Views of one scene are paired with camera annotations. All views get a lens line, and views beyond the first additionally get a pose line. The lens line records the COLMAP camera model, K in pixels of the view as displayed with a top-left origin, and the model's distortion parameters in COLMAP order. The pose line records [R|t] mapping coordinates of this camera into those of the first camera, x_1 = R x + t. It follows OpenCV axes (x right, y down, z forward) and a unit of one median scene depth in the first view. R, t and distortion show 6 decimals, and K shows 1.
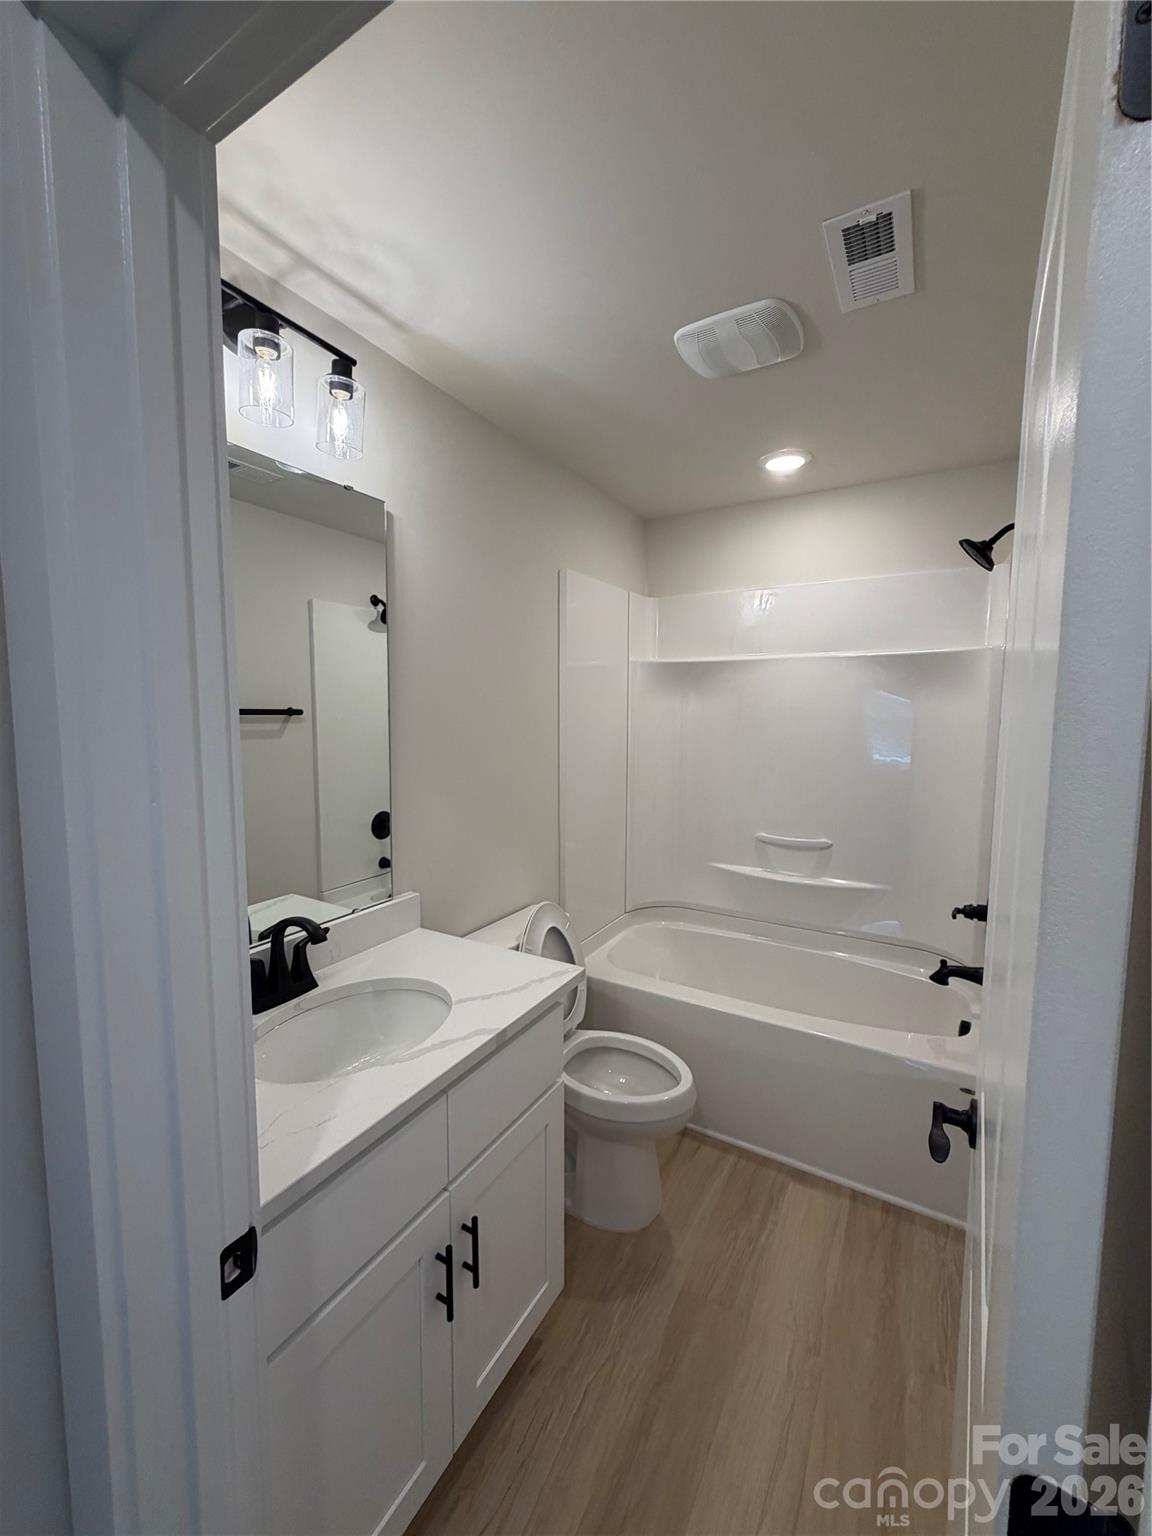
lens RADIAL K [[612.0, 0, 577.4], [0, 612.0, 761.8], [0, 0, 1]] dist [0.001184, 0.000139]
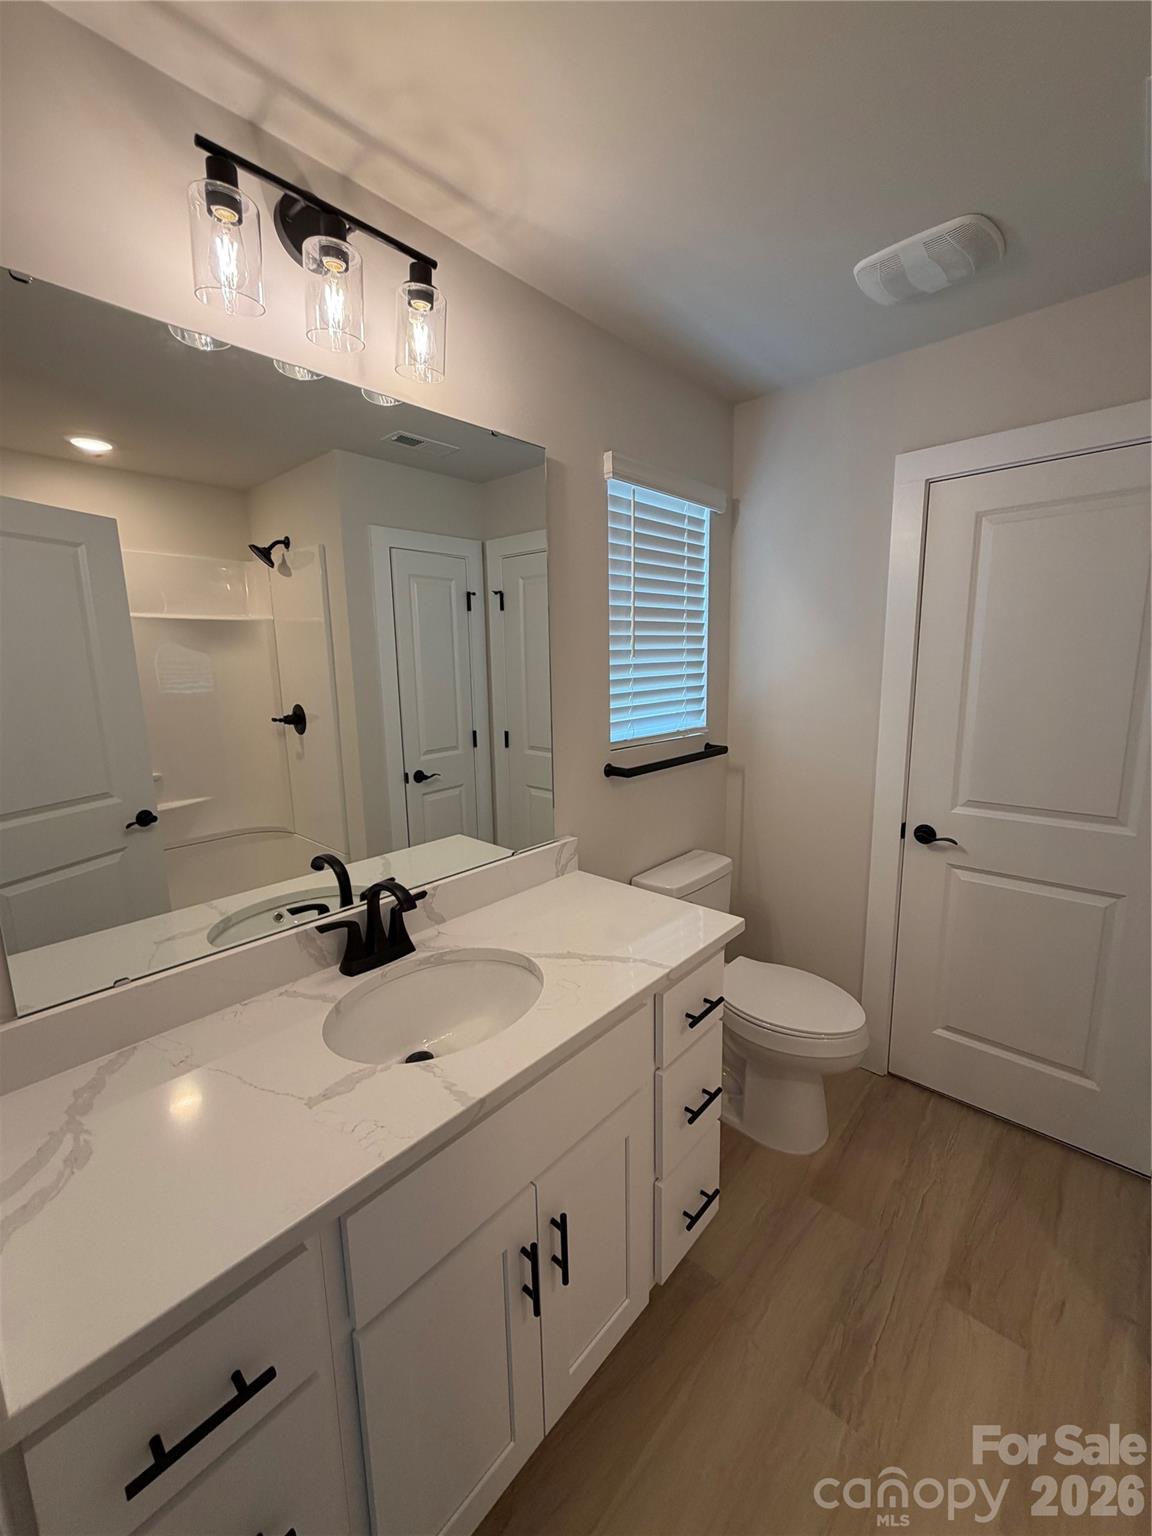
lens RADIAL K [[632.1, 0, 582.4], [0, 632.1, 762.1], [0, 0, 1]] dist [0.002116, 0.012026]
pose [[0.975403, 0.009042, -0.220244, 0.056589], [0.008969, 0.996703, 0.080641, -0.010725], [0.220247, -0.080633, 0.972106, 0.107708]]
